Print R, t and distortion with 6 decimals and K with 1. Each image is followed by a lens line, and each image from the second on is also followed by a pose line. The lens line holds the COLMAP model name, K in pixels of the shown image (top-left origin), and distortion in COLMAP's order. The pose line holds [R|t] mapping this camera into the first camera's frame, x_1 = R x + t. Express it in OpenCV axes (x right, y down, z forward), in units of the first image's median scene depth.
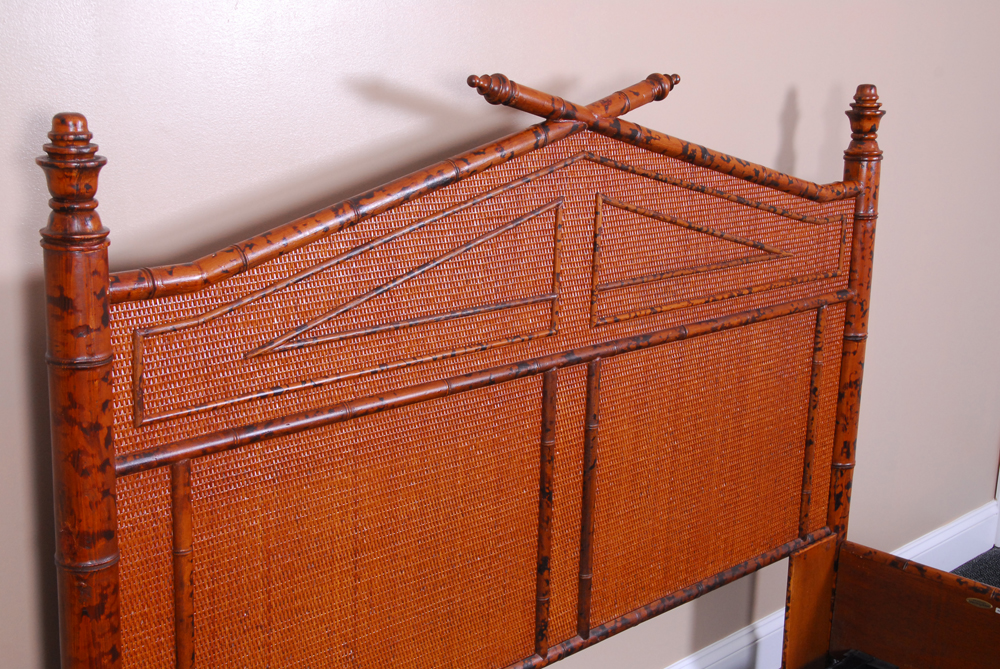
lens RADIAL K [[1386.8, 0, 500.0], [0, 1386.8, 334.5], [0, 0, 1]] dist [-0.003575, -0.001829]
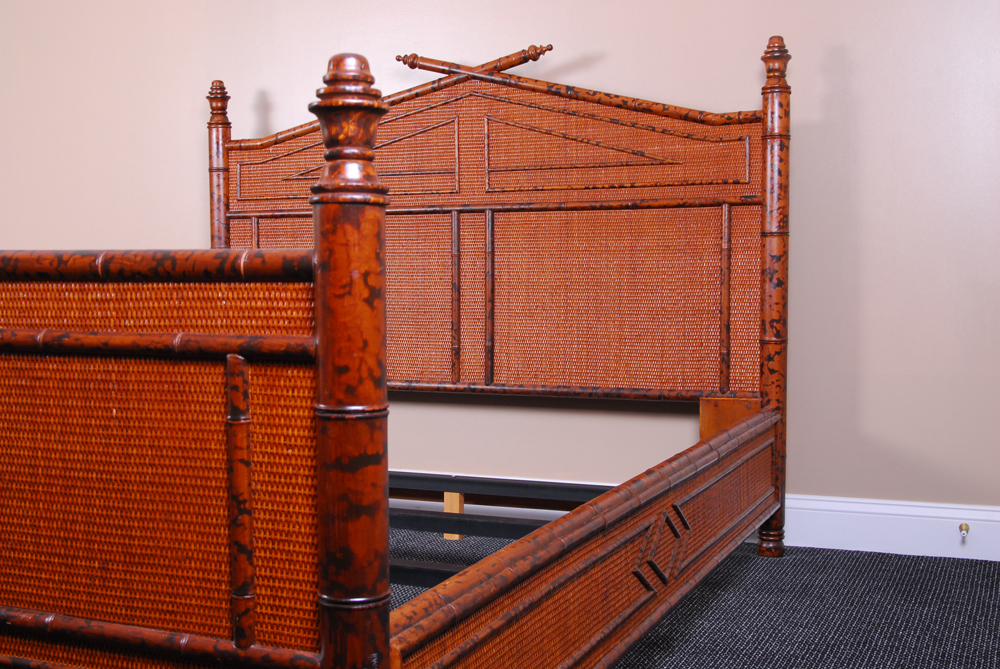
lens RADIAL K [[1277.3, 0, 500.0], [0, 1277.3, 334.5], [0, 0, 1]] dist [-0.016730, -0.015992]
pose [[0.339147, 0.006439, -0.940711, 1.575521], [-0.206775, 0.976032, -0.067867, 0.272552], [0.917727, 0.217532, 0.332350, 0.523090]]
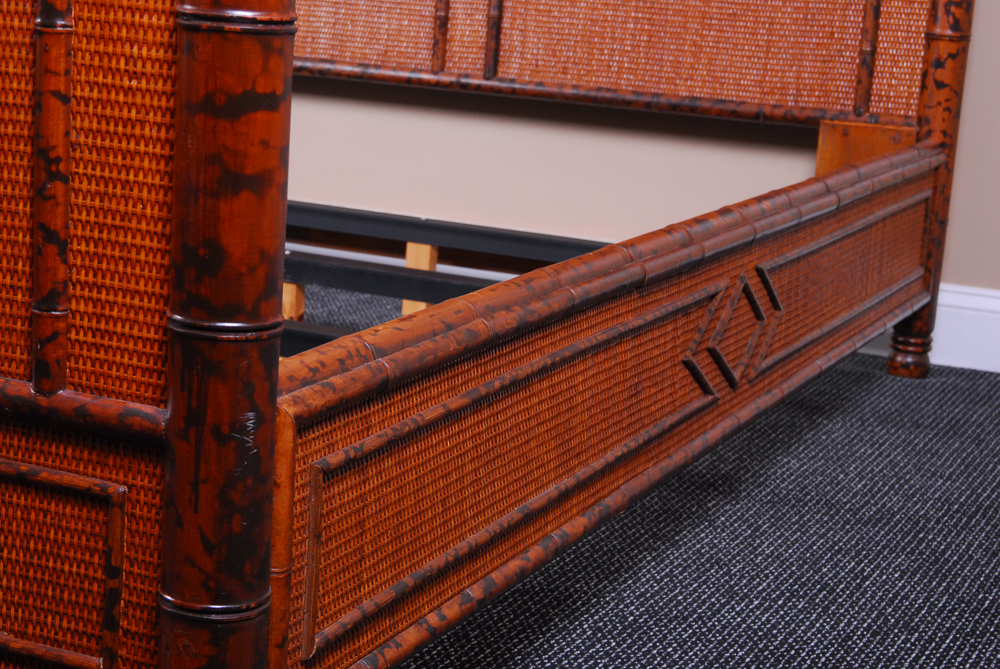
lens RADIAL K [[1984.1, 0, 500.0], [0, 1984.1, 334.5], [0, 0, 1]] dist [0.038750, -0.040876]
pose [[0.324952, 0.168136, -0.930665, 1.562001], [-0.280139, 0.957019, 0.075083, 0.301329], [0.903288, 0.236317, 0.358086, 0.549344]]
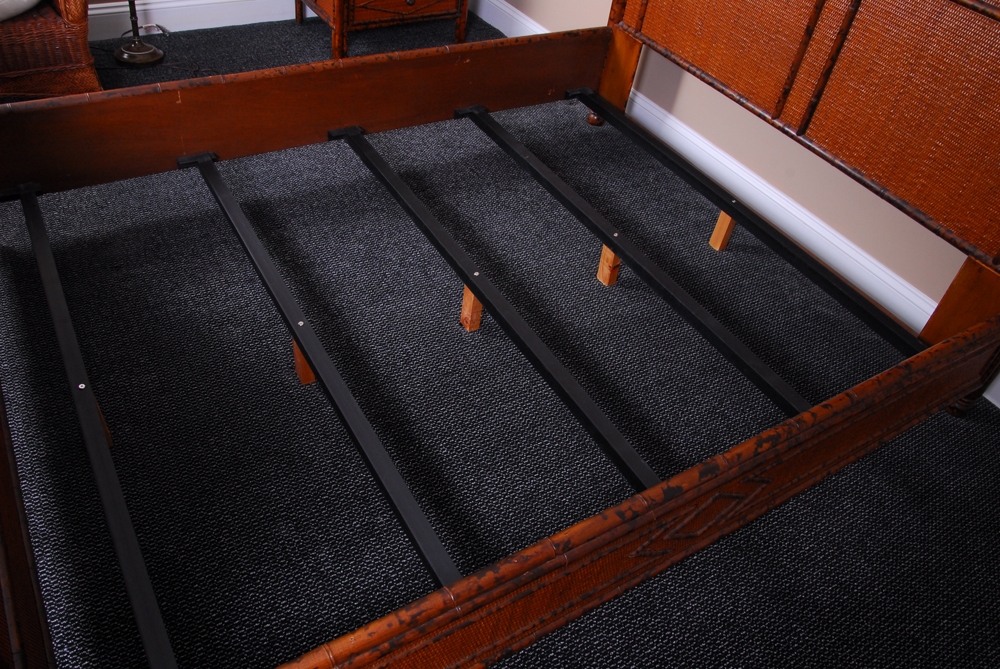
lens RADIAL K [[802.8, 0, 500.0], [0, 802.8, 334.5], [0, 0, 1]] dist [-0.071399, 0.003004]
pose [[-0.247508, 0.574594, -0.780116, 1.141968], [-0.366753, 0.689693, 0.624353, -0.099085], [0.896790, 0.440642, 0.040029, 0.771184]]
